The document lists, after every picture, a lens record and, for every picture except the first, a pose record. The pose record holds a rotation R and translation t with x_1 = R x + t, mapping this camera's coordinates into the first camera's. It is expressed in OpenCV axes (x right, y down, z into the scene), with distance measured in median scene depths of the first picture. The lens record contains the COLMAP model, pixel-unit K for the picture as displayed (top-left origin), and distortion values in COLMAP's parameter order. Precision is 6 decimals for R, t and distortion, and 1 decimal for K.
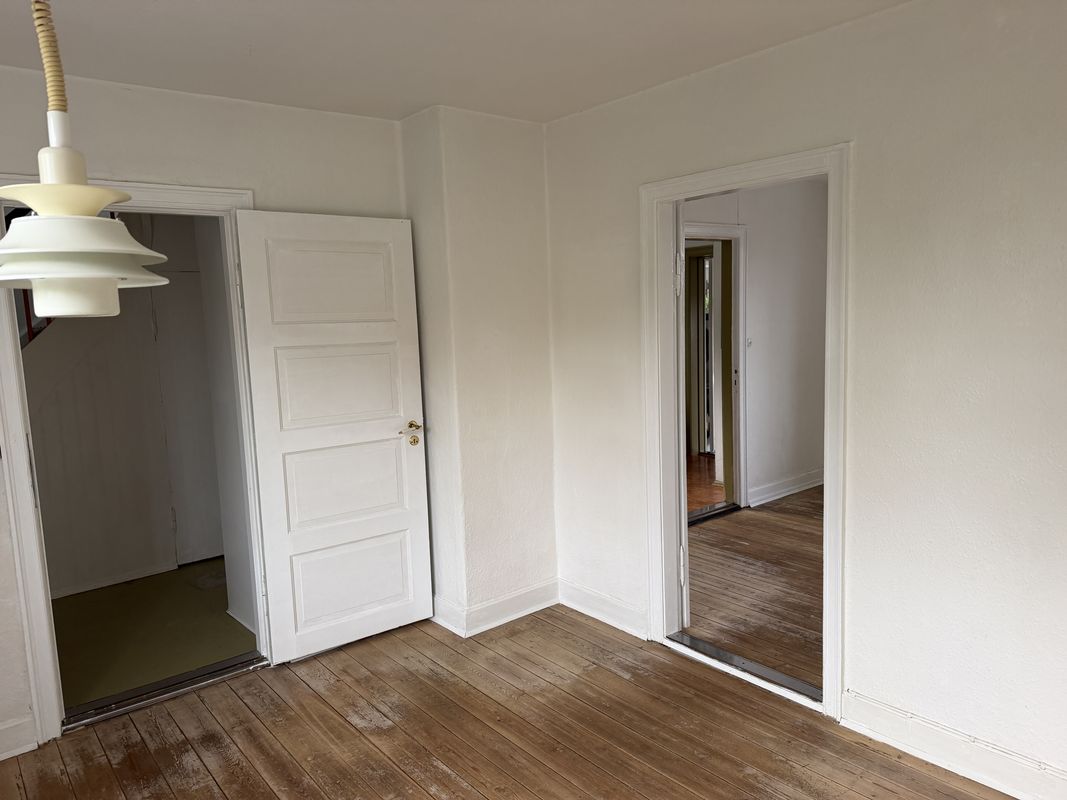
lens RADIAL K [[754.2, 0, 533.5], [0, 754.2, 400.0], [0, 0, 1]] dist [0.051797, -0.001329]
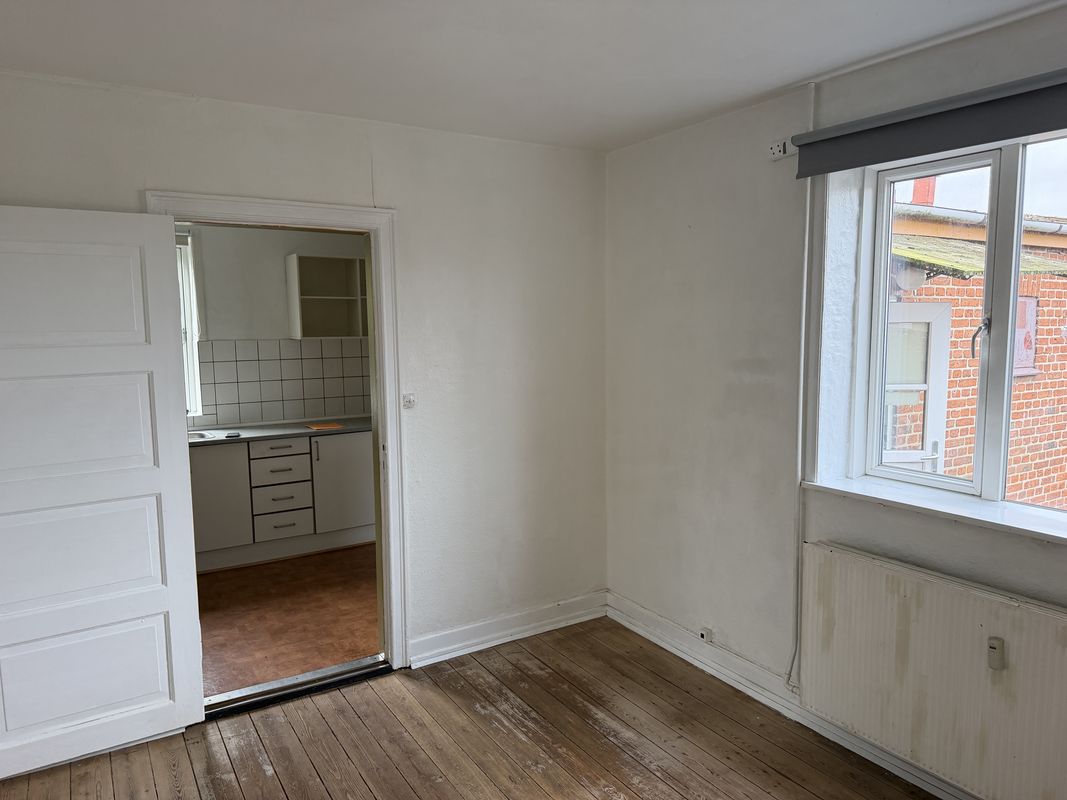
lens RADIAL K [[754.2, 0, 533.5], [0, 754.2, 400.0], [0, 0, 1]] dist [0.051797, -0.001329]
pose [[0.989191, 0.032737, -0.142931, 0.466985], [-0.035348, 0.999251, -0.015767, -0.069560], [0.142308, 0.020648, 0.989607, 0.403741]]
